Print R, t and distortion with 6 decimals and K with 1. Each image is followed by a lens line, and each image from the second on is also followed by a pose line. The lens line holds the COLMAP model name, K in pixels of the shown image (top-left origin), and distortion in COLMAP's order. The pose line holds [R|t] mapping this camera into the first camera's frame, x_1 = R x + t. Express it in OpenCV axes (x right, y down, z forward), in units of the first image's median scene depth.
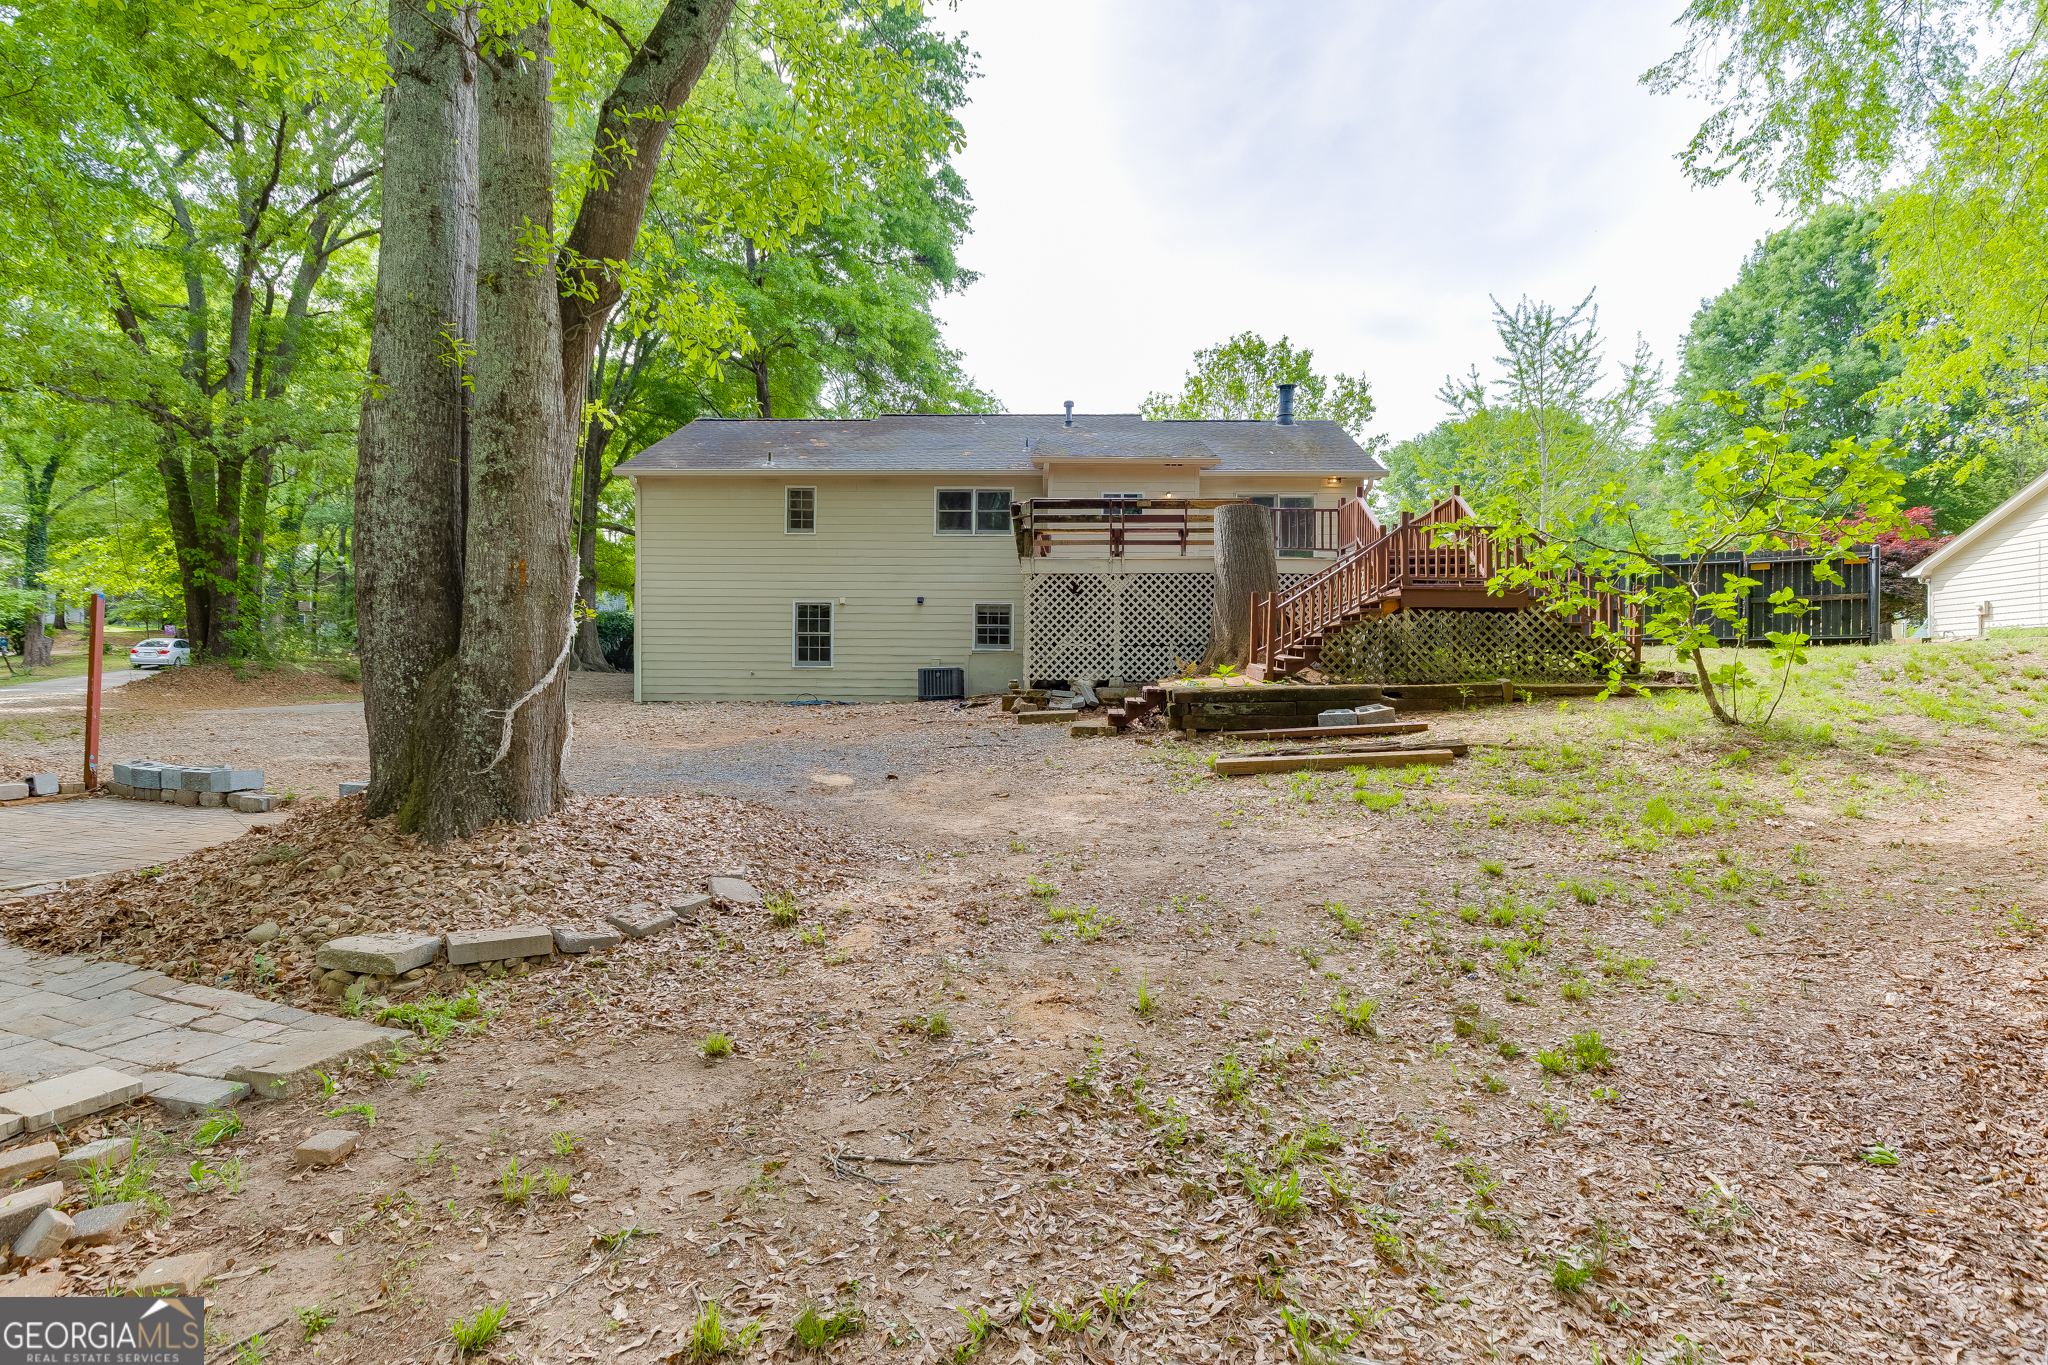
lens RADIAL K [[1004.4, 0, 1024.0], [0, 1004.4, 682.5], [0, 0, 1]] dist [-0.002272, -0.000619]
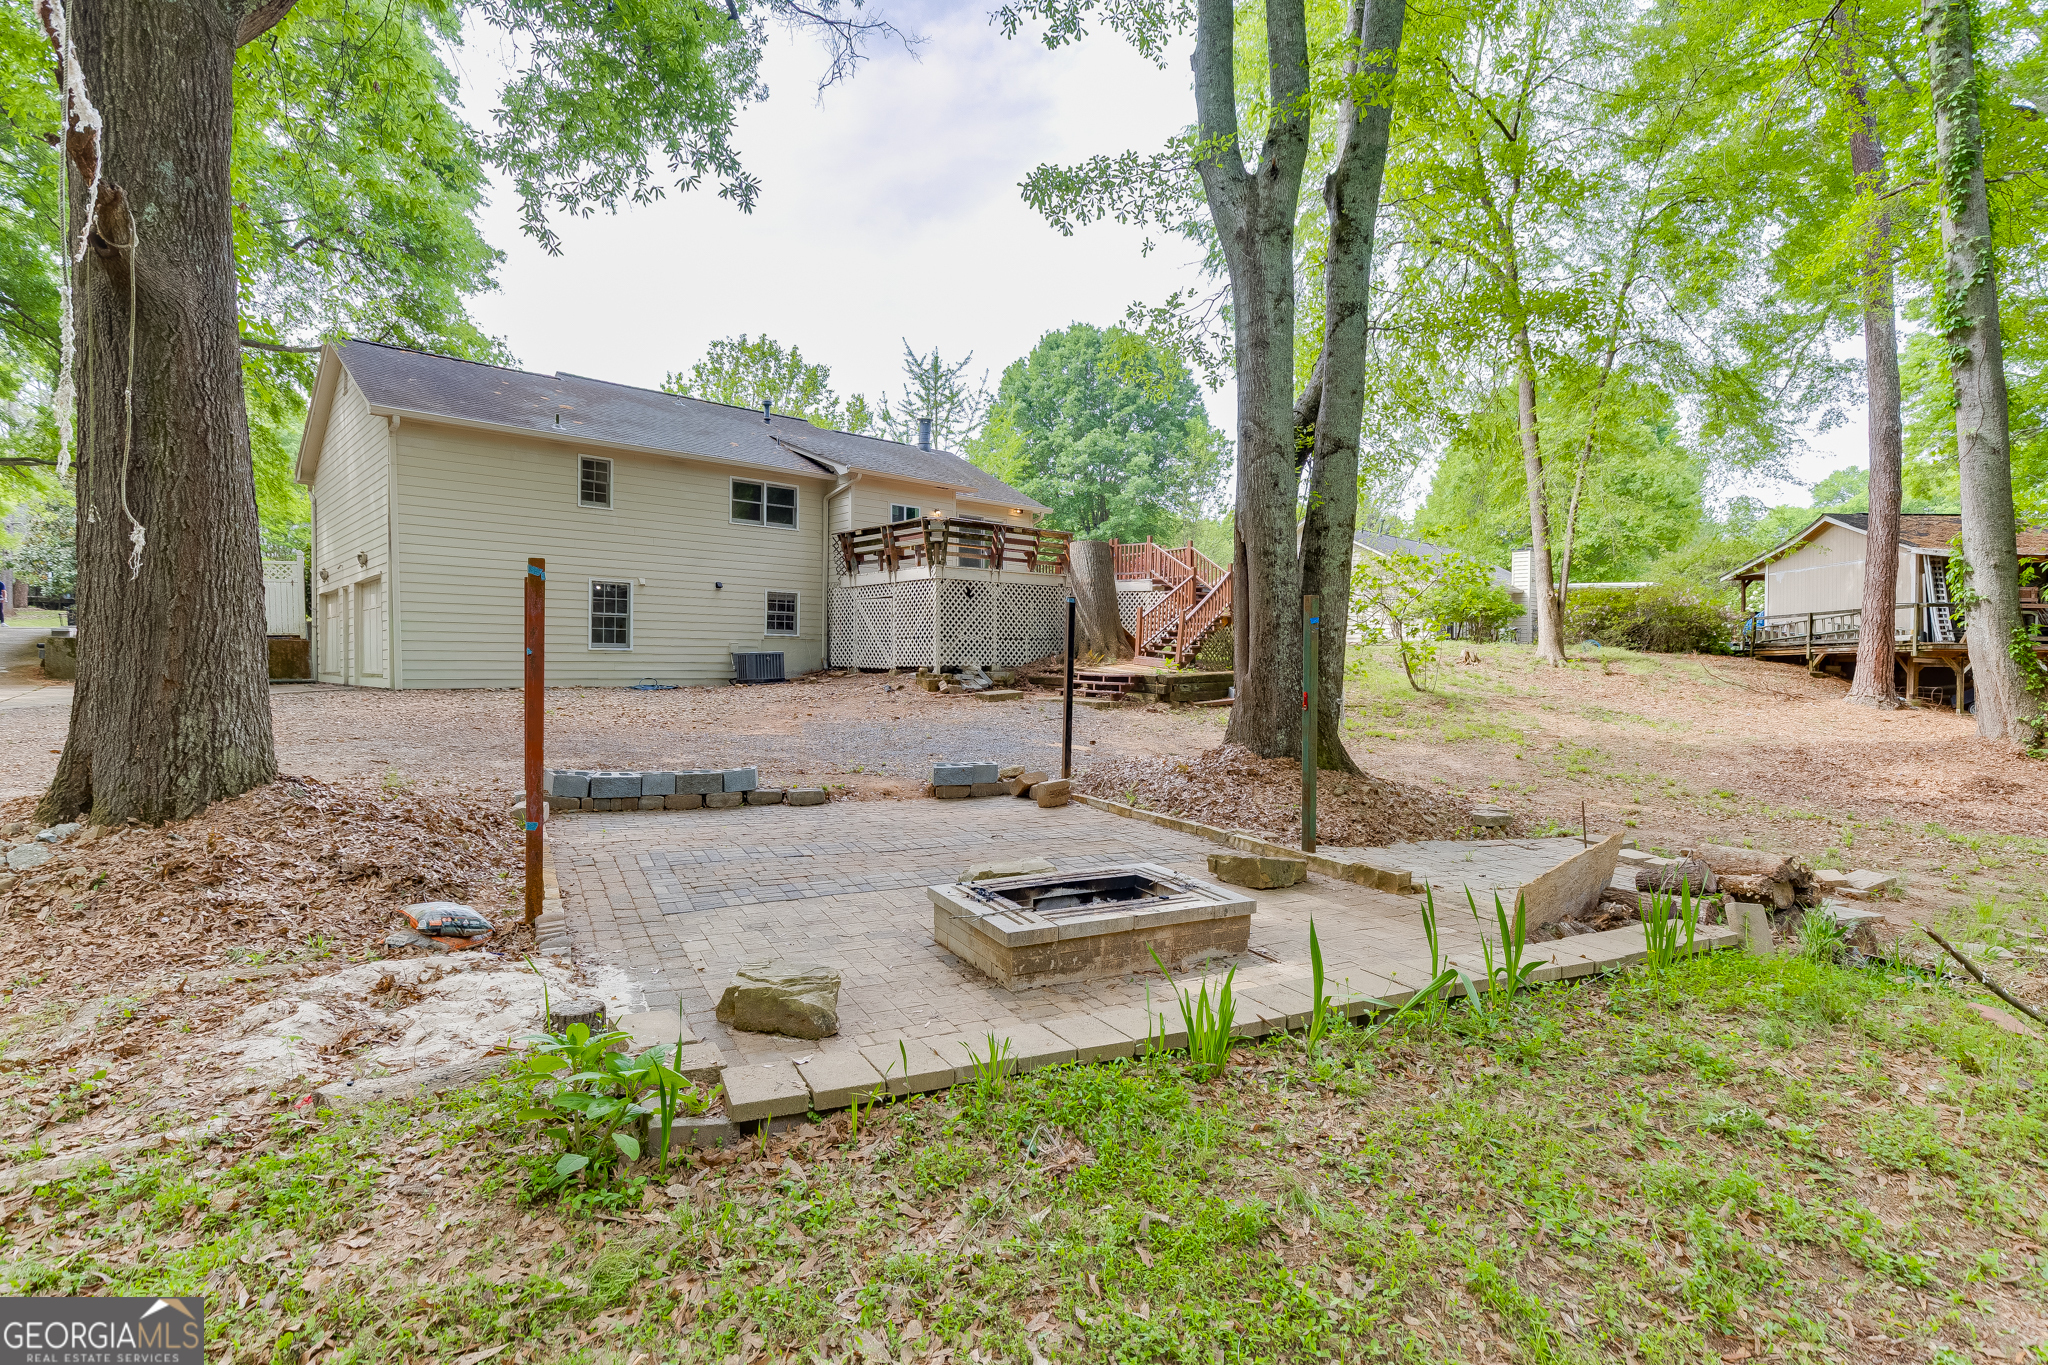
lens RADIAL K [[1004.4, 0, 1024.0], [0, 1004.4, 682.5], [0, 0, 1]] dist [-0.002272, -0.000619]
pose [[0.718617, -0.014672, 0.695252, -0.592957], [-0.006079, 0.999607, 0.027377, -0.012514], [-0.695380, -0.023900, 0.718245, 0.041262]]
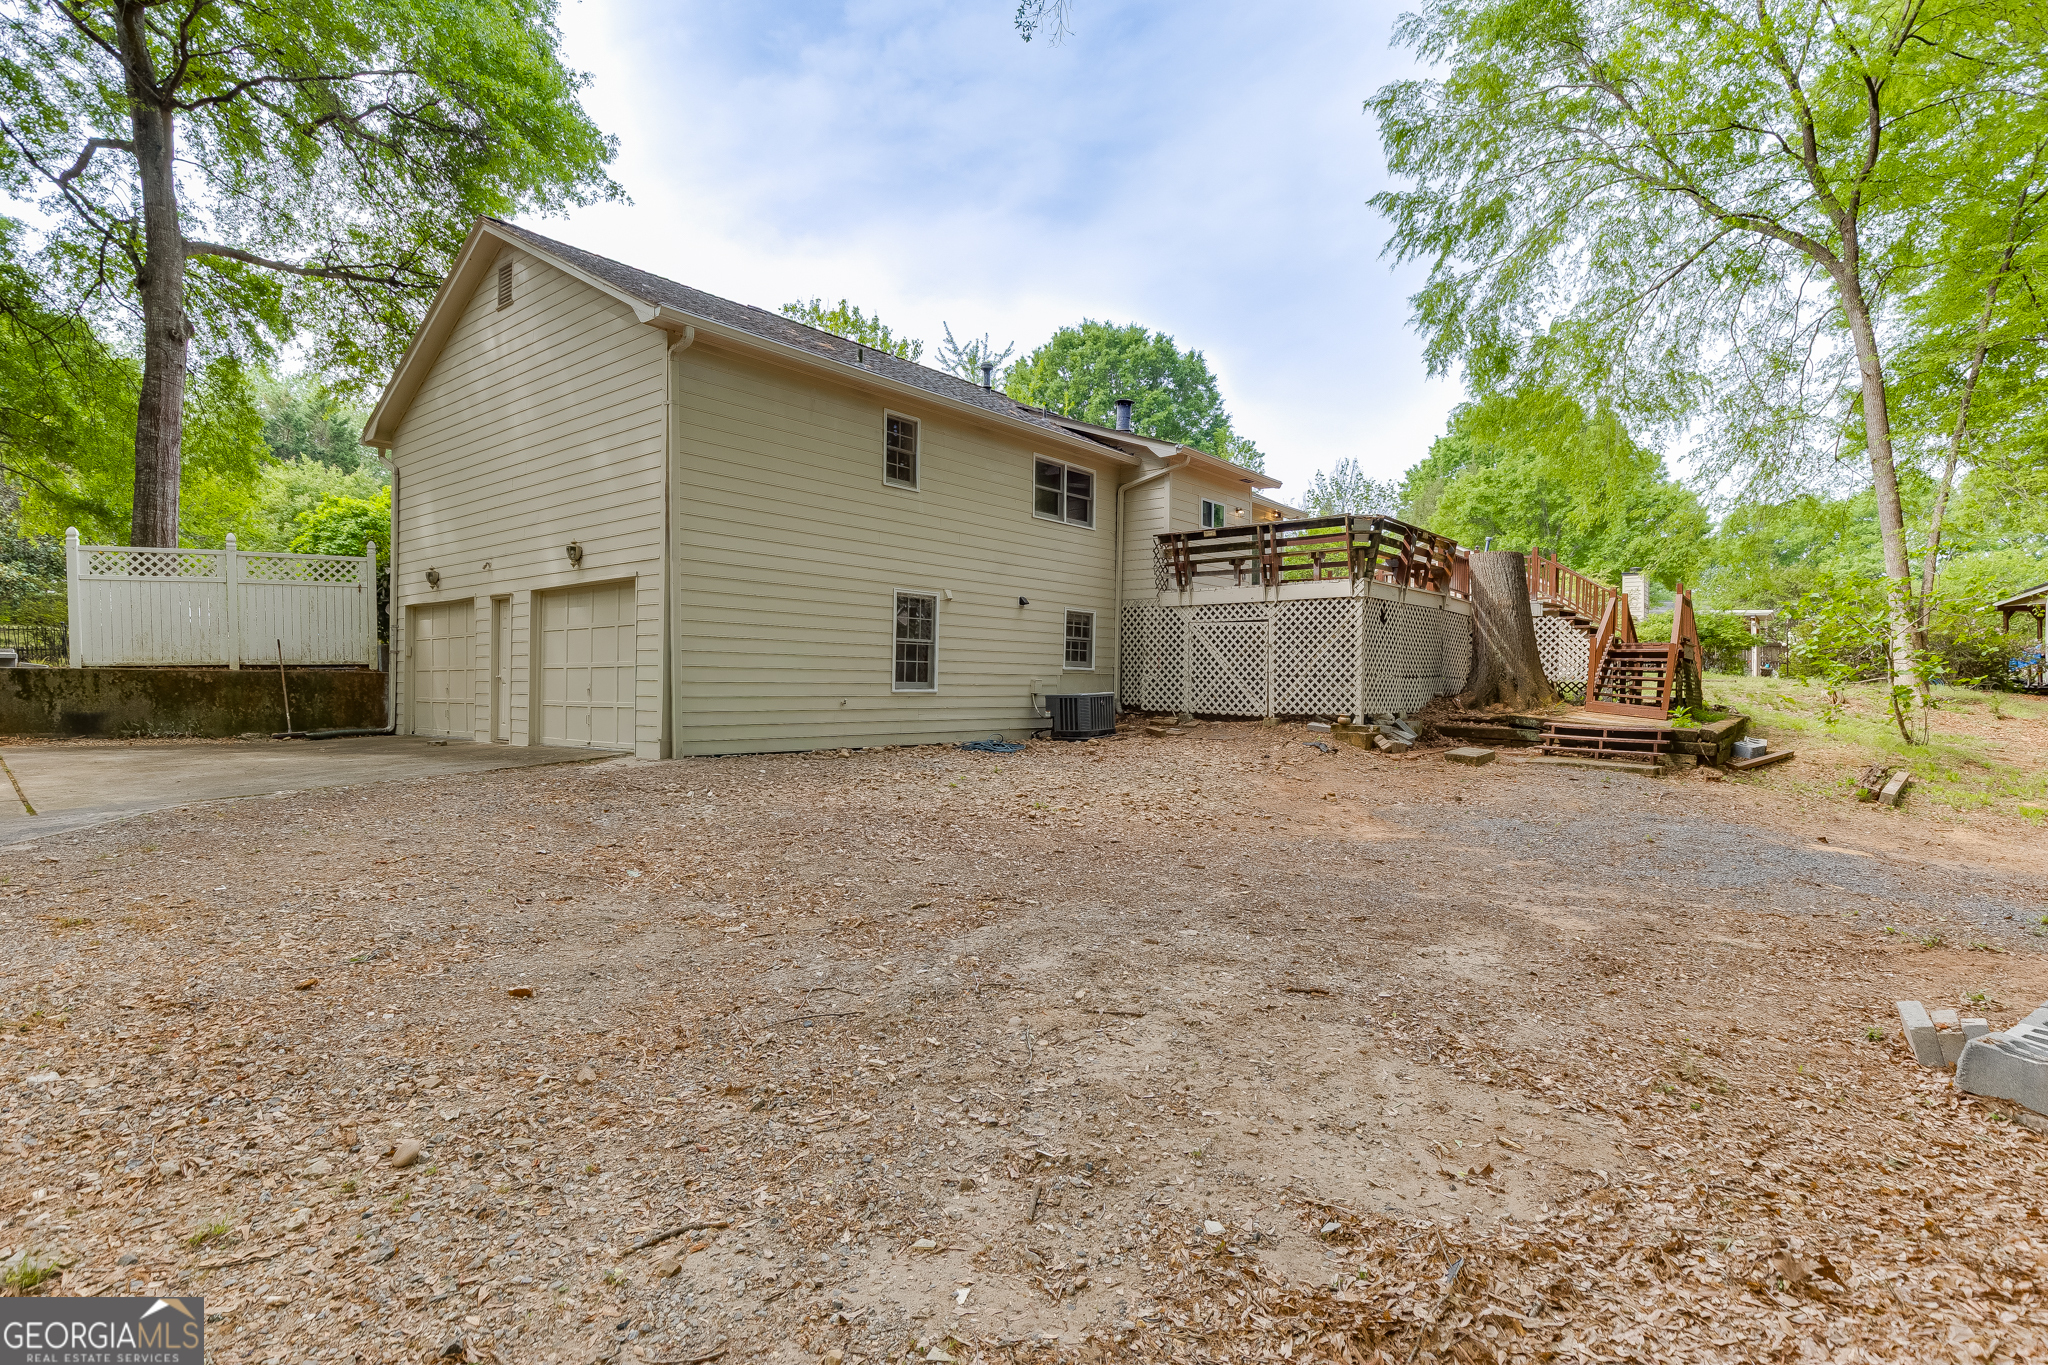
lens RADIAL K [[1004.4, 0, 1024.0], [0, 1004.4, 682.5], [0, 0, 1]] dist [-0.002272, -0.000619]
pose [[0.616699, -0.000748, 0.787199, -0.690909], [-0.011039, 0.999893, 0.009599, -0.028370], [-0.787121, -0.014610, 0.616625, 0.534230]]
